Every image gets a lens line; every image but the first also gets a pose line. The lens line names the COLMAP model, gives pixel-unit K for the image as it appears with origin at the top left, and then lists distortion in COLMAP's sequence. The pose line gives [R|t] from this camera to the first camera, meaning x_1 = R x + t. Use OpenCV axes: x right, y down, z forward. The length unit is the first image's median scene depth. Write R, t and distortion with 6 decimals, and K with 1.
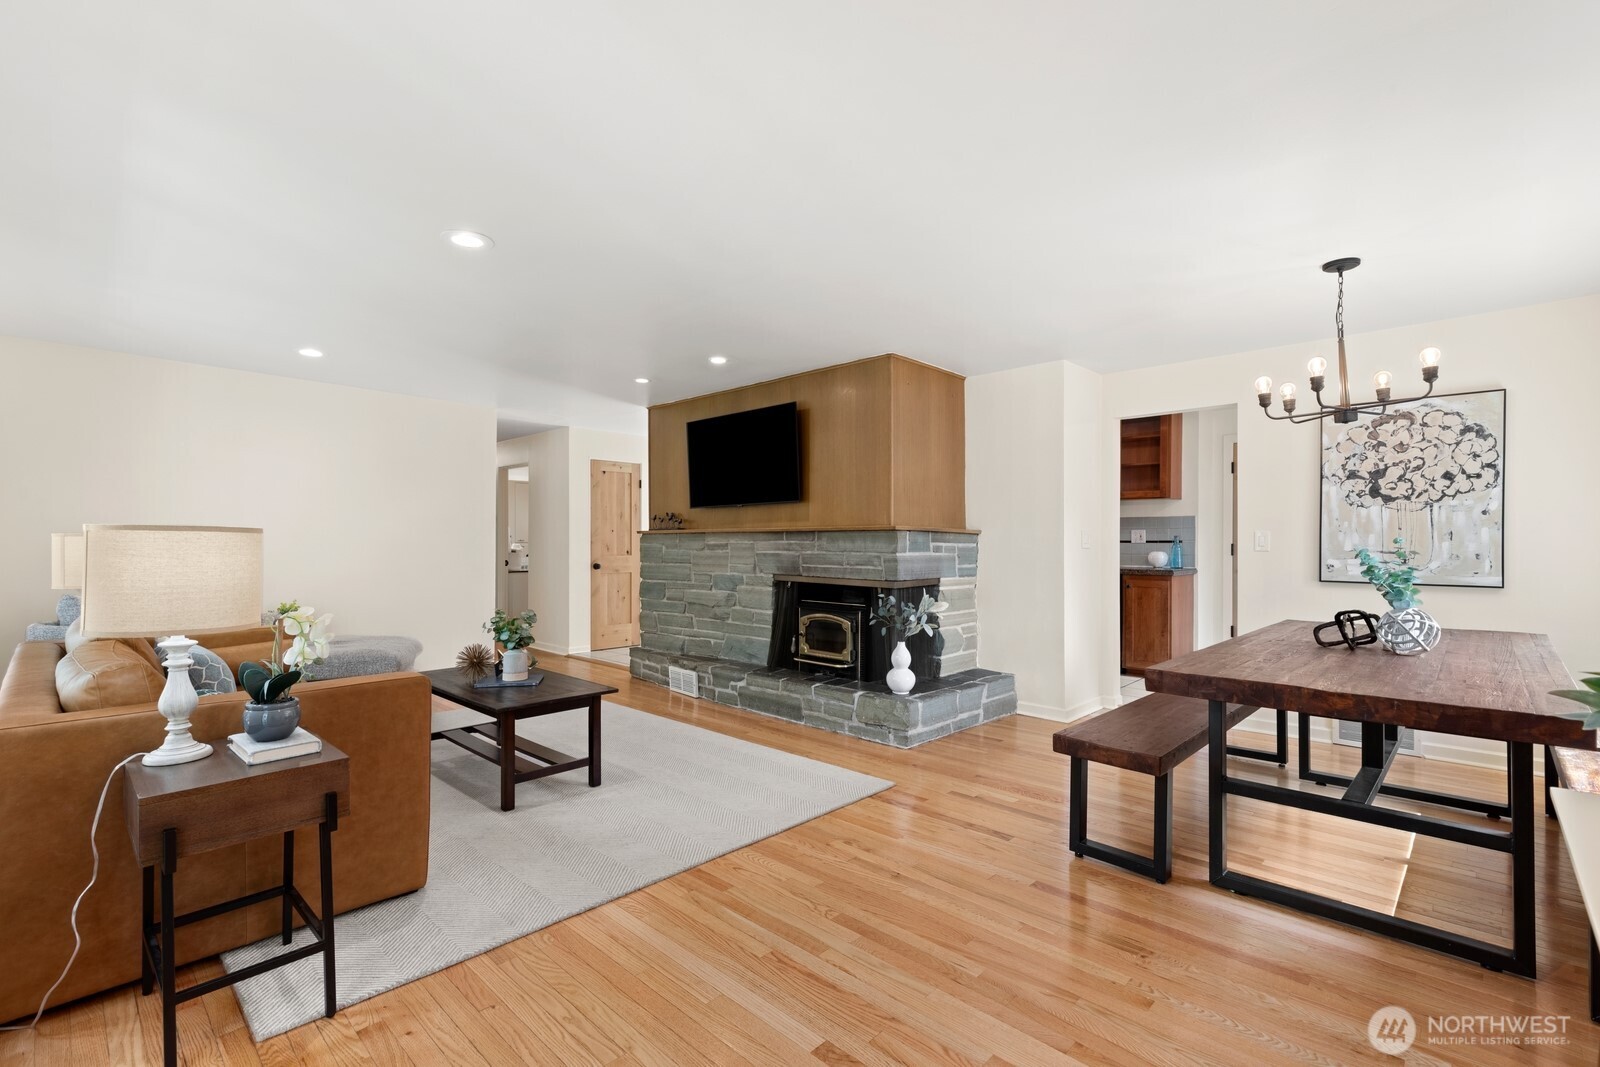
lens RADIAL K [[722.1, 0, 792.6], [0, 722.1, 537.7], [0, 0, 1]] dist [0.005117, -0.000143]
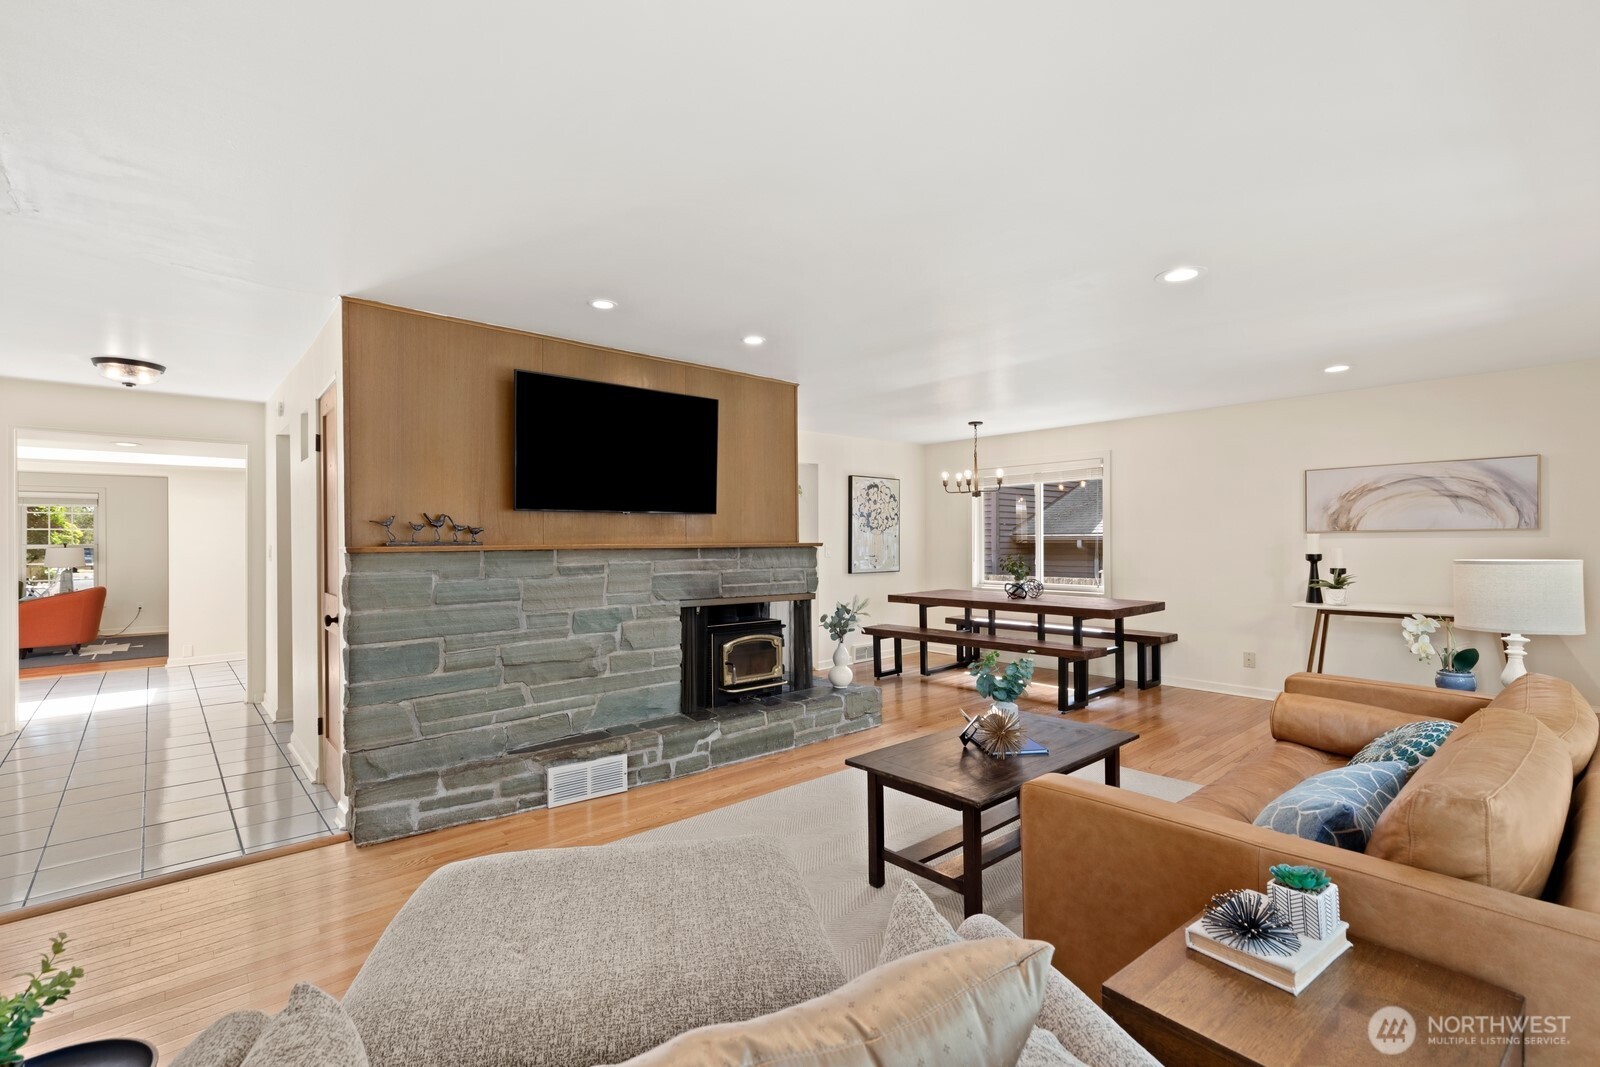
lens RADIAL K [[722.1, 0, 794.5], [0, 722.1, 533.5], [0, 0, 1]] dist [0.005117, -0.000143]
pose [[0.068195, 0.007839, 0.997641, -1.073132], [-0.000836, 0.999969, -0.007800, -0.023967], [-0.997672, -0.000303, 0.068199, 1.051388]]
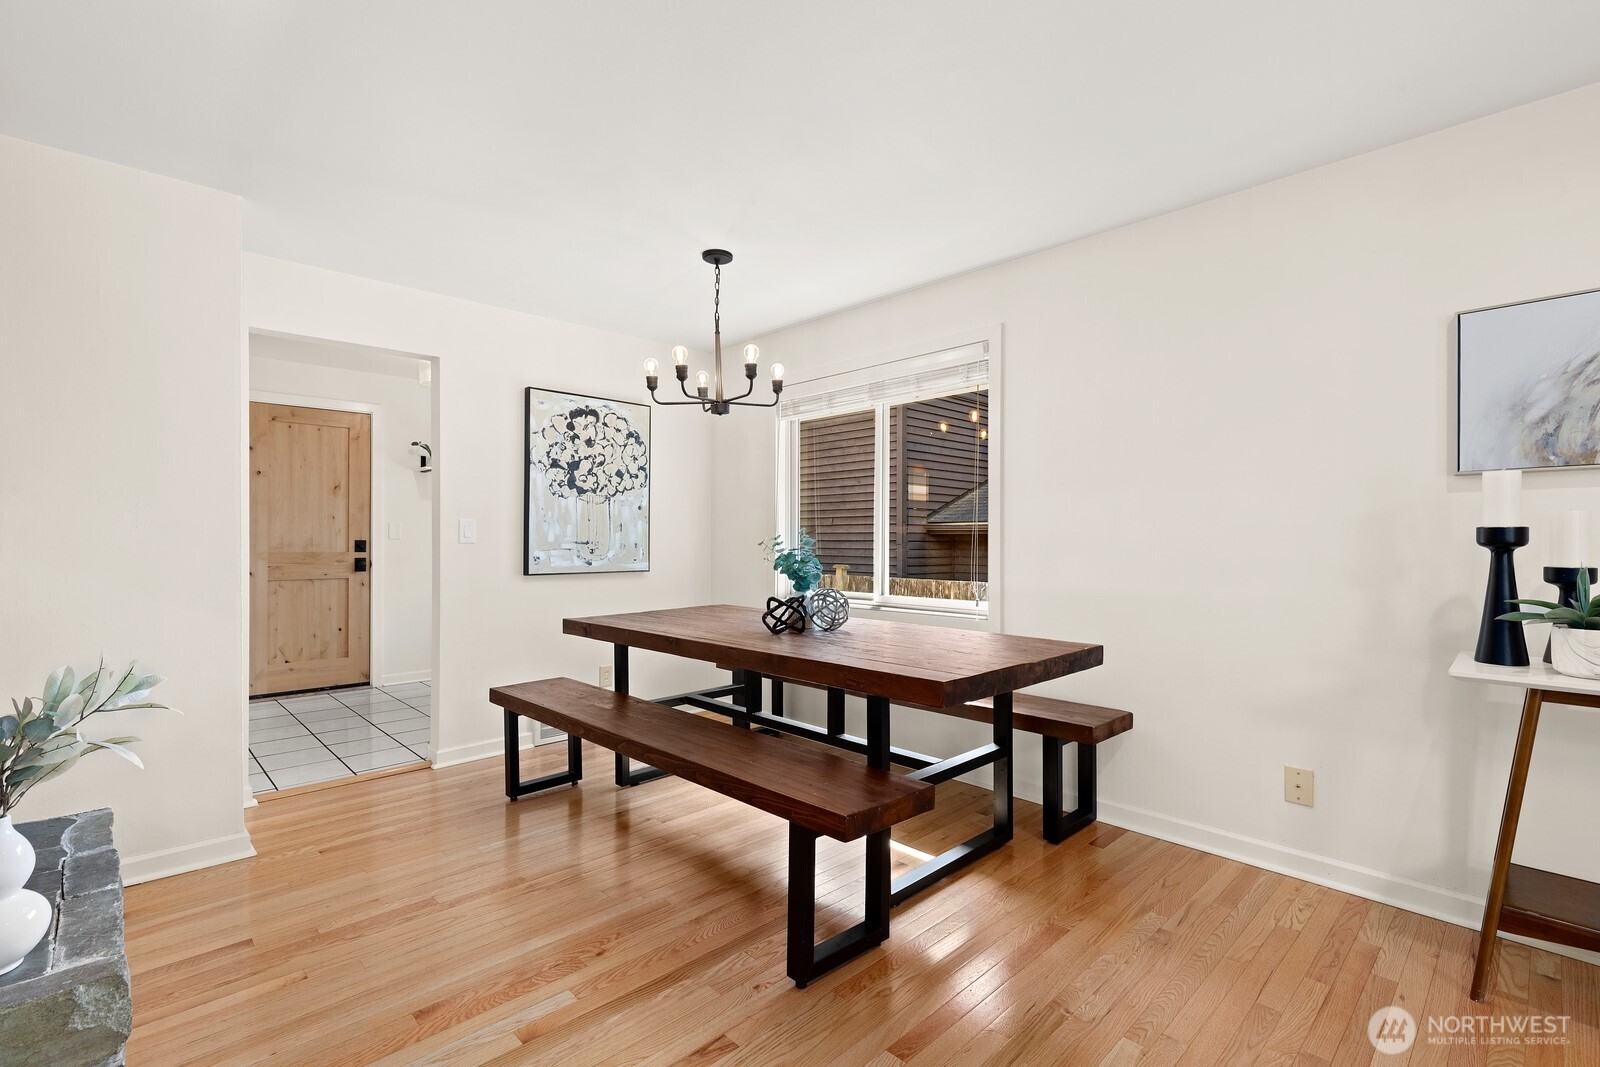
lens RADIAL K [[722.1, 0, 802.8], [0, 722.1, 540.1], [0, 0, 1]] dist [0.005117, -0.000143]
pose [[0.018771, -0.001337, 0.999823, -0.190338], [-0.006501, 0.999978, 0.001459, 0.012423], [-0.999803, -0.006527, 0.018762, 0.652723]]
